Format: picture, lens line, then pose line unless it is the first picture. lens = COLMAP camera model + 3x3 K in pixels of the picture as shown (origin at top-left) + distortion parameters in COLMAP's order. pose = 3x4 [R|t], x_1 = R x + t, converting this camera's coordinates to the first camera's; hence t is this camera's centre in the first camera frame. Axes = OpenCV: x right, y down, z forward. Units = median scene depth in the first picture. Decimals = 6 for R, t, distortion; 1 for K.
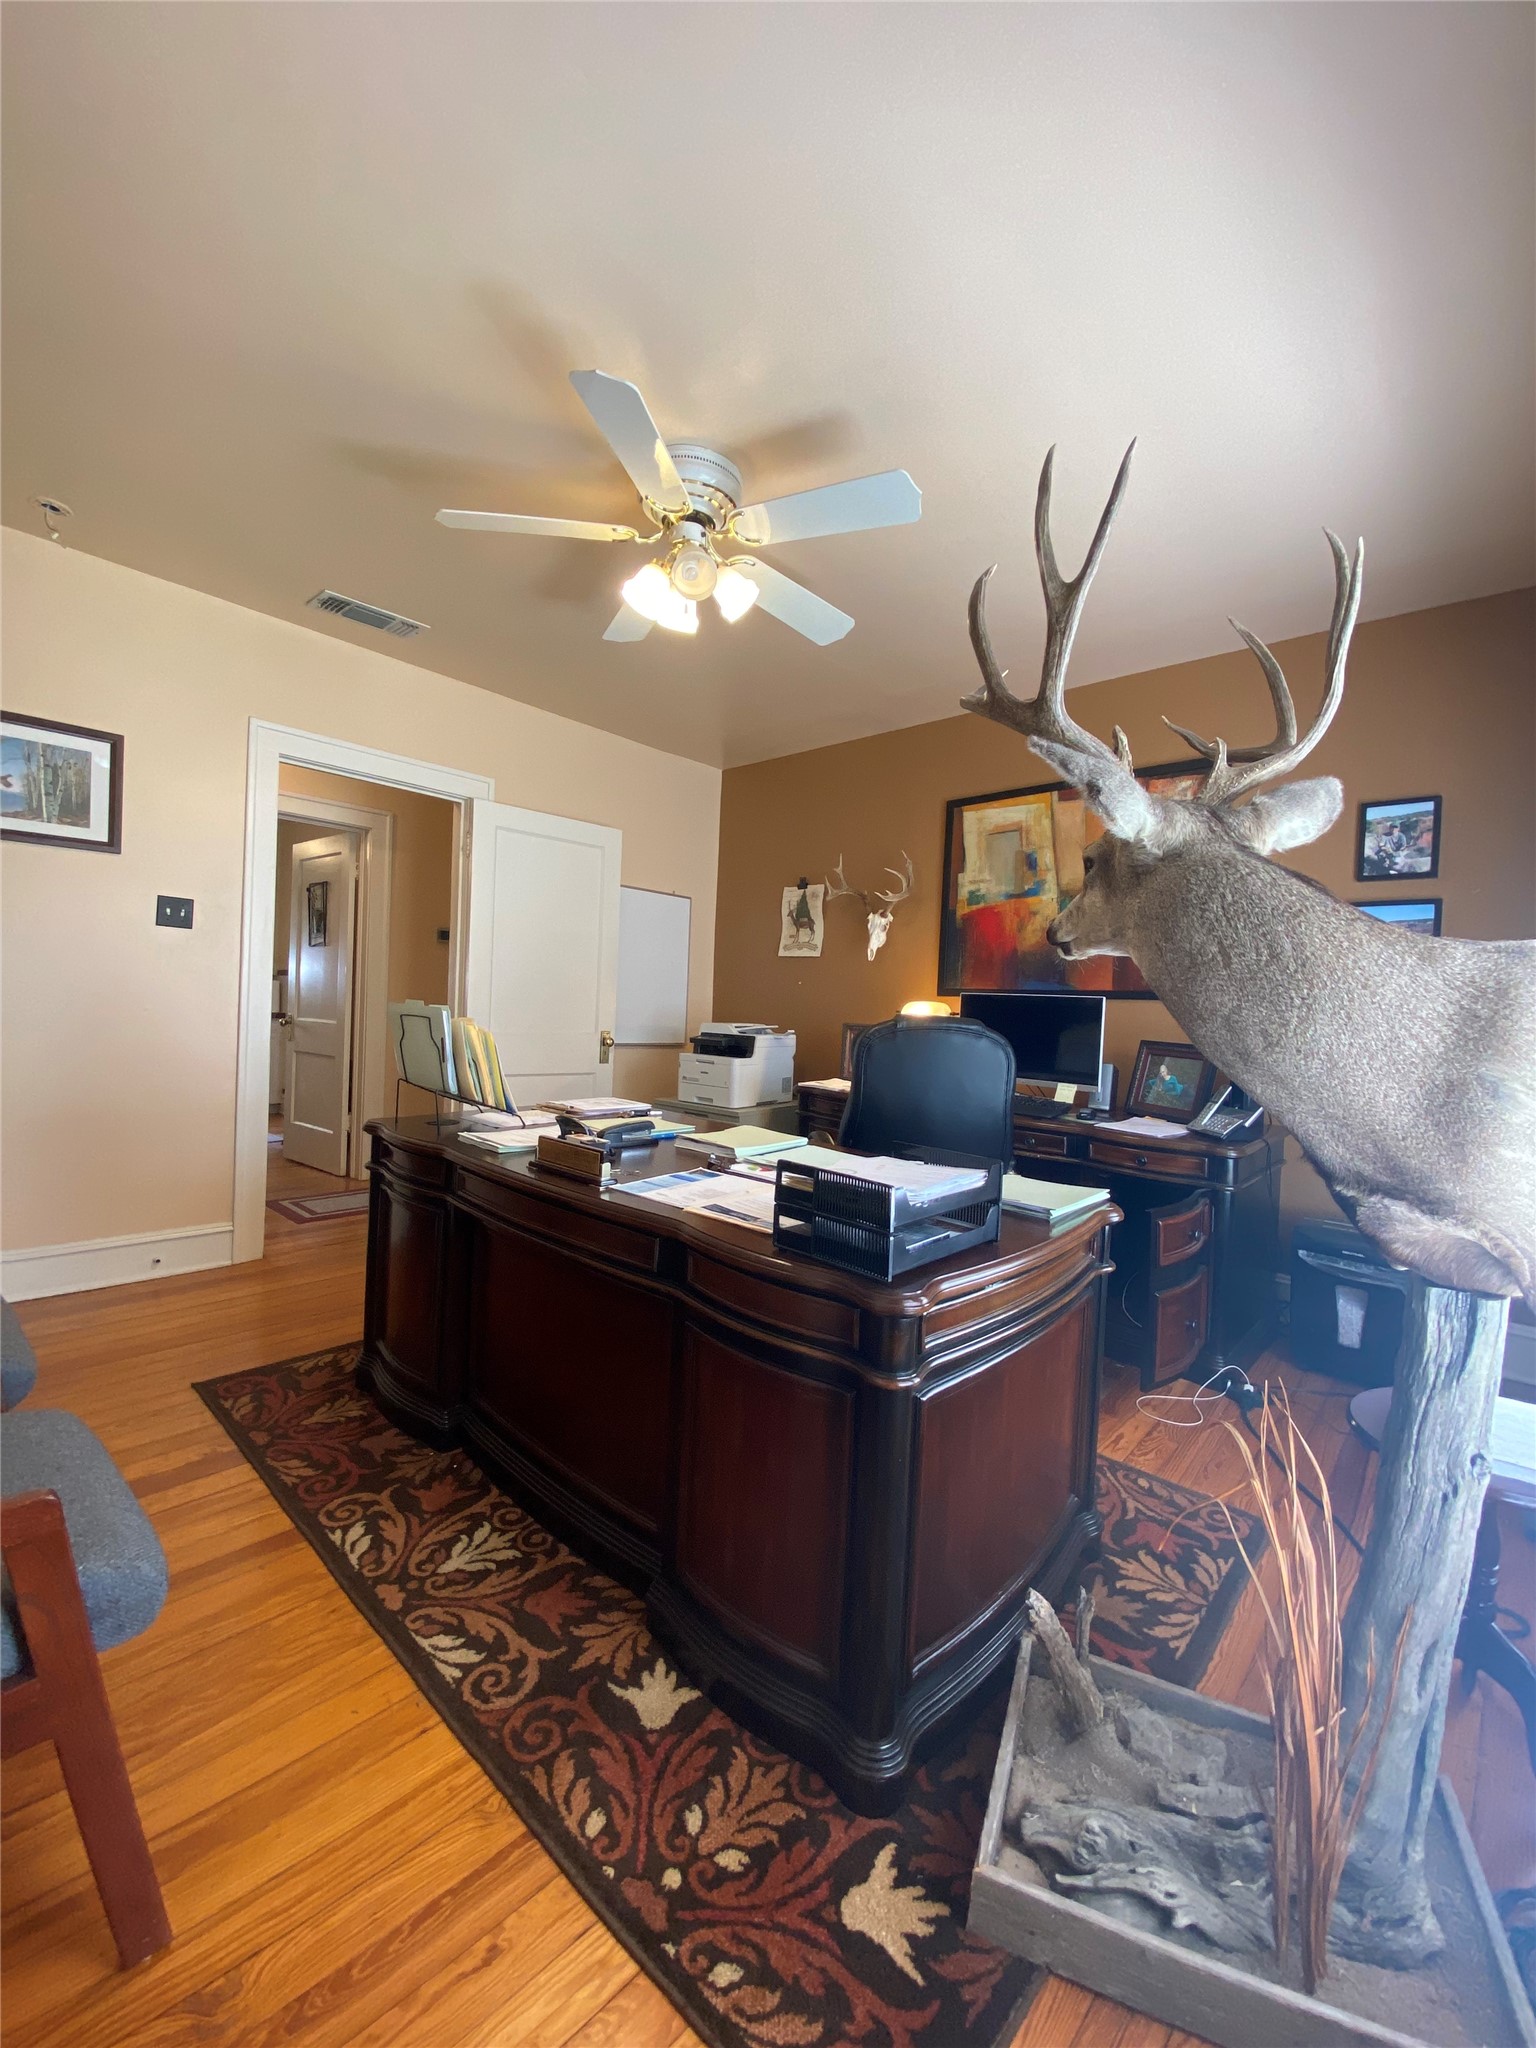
lens RADIAL K [[833.0, 0, 769.6], [0, 833.0, 1019.4], [0, 0, 1]] dist [0.002212, -0.012629]
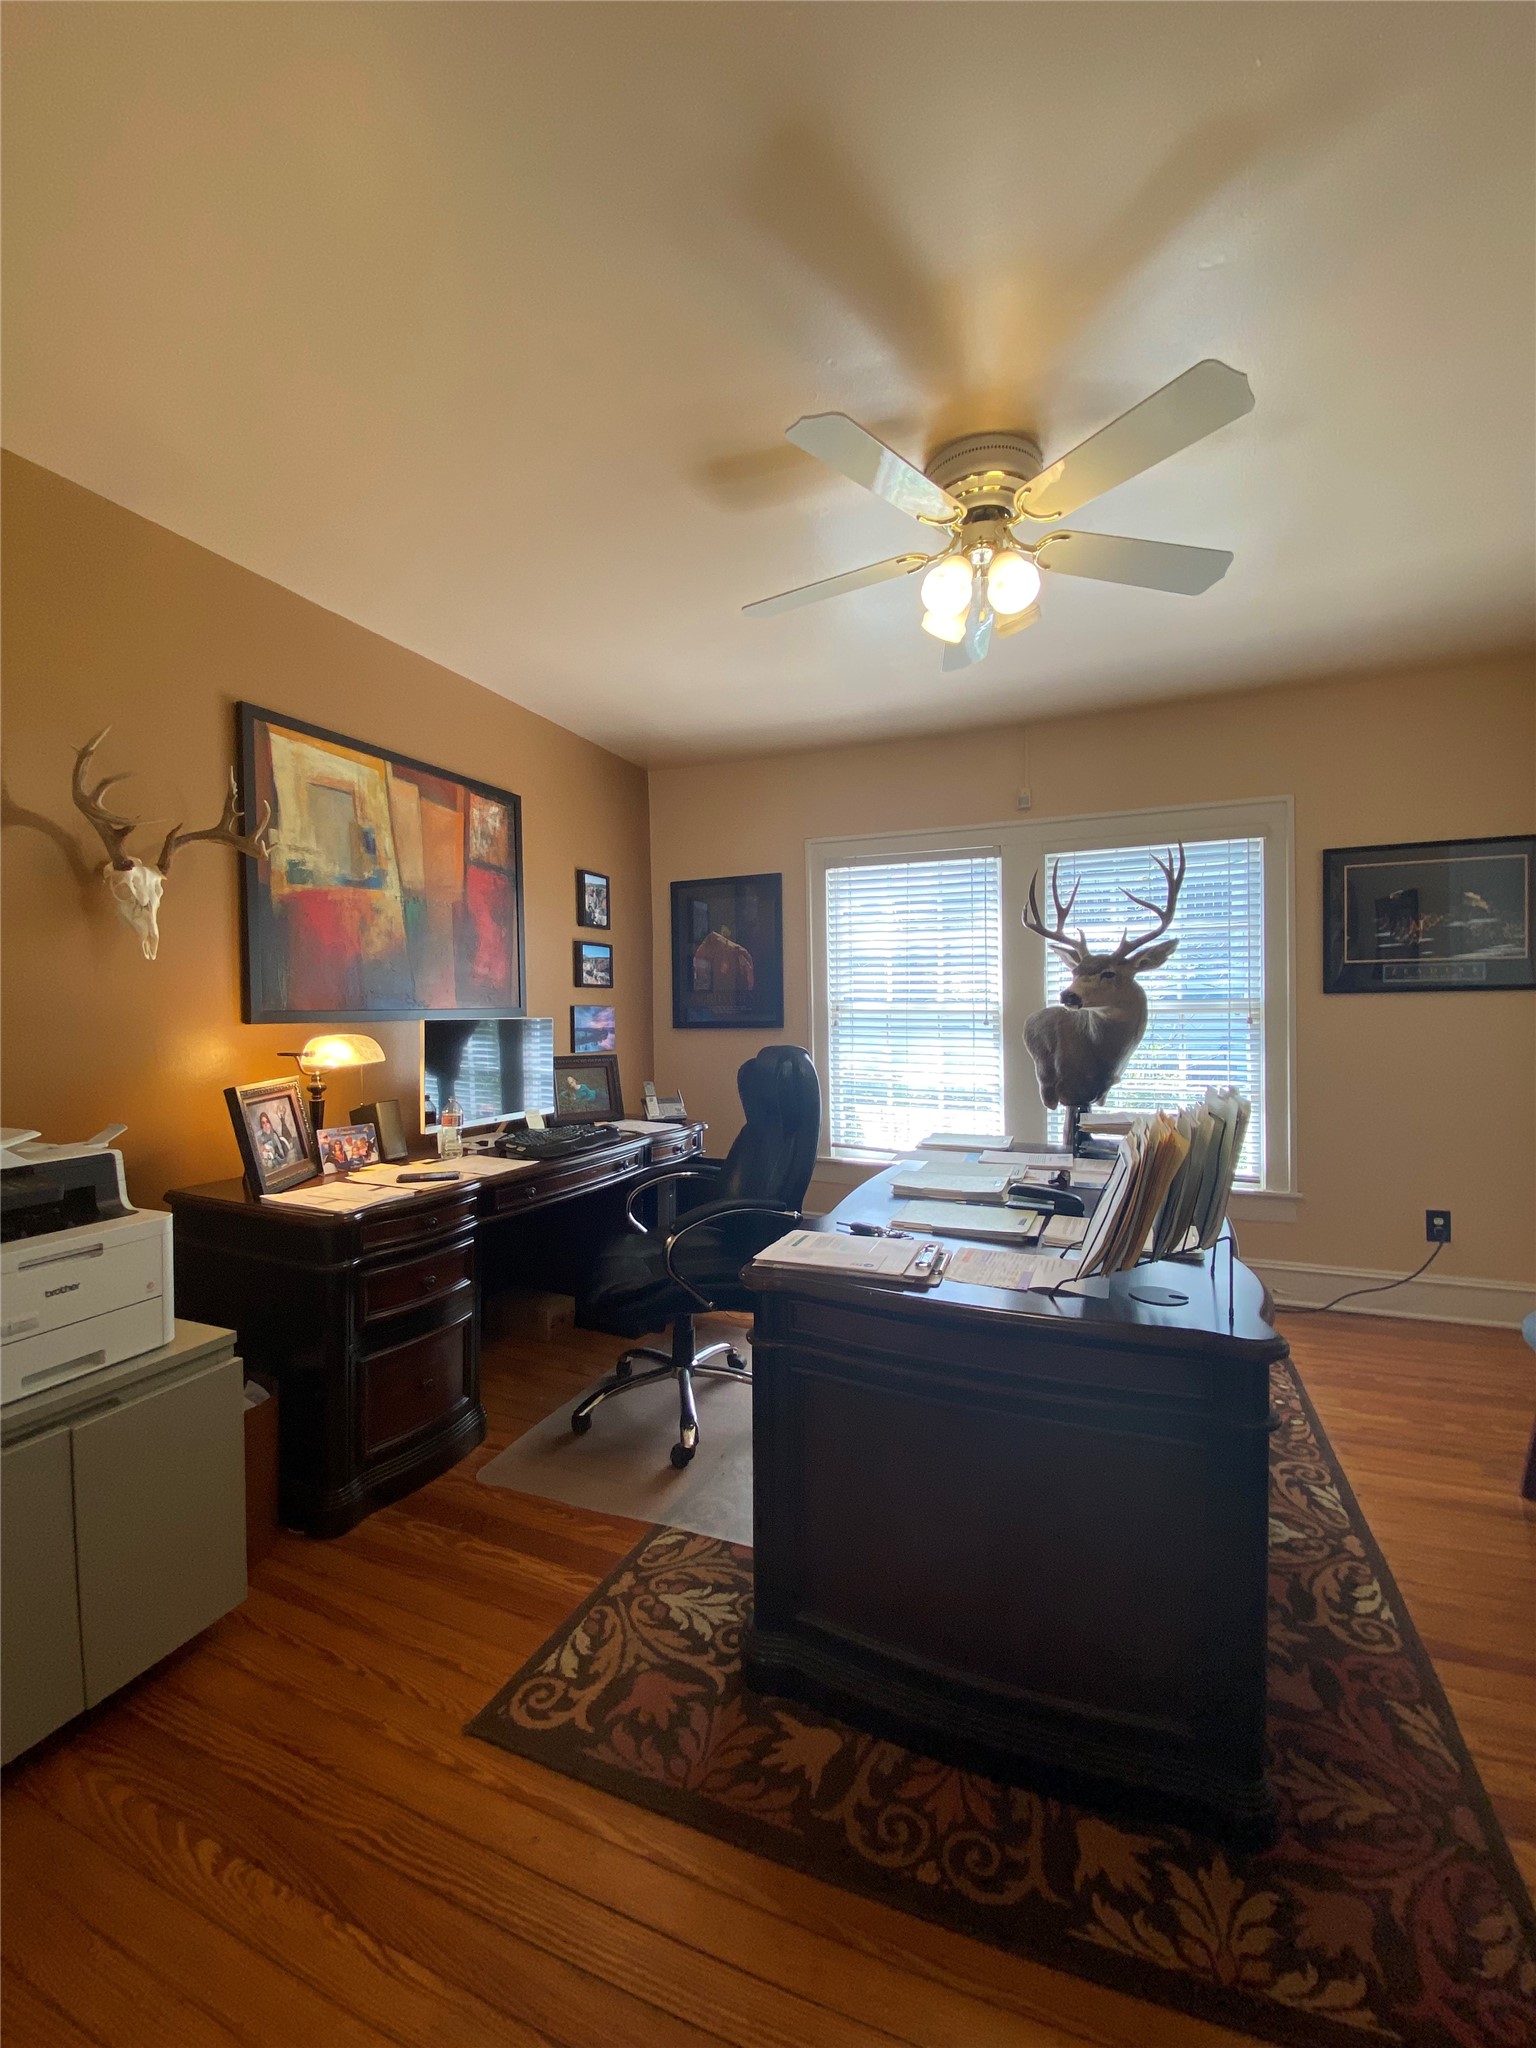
lens RADIAL K [[833.0, 0, 755.6], [0, 833.0, 1009.6], [0, 0, 1]] dist [0.002212, -0.012629]
pose [[-0.328108, -0.039345, 0.943820, -0.723469], [0.003703, 0.999071, 0.042935, -0.091106], [-0.944633, 0.017582, -0.327658, 1.246216]]
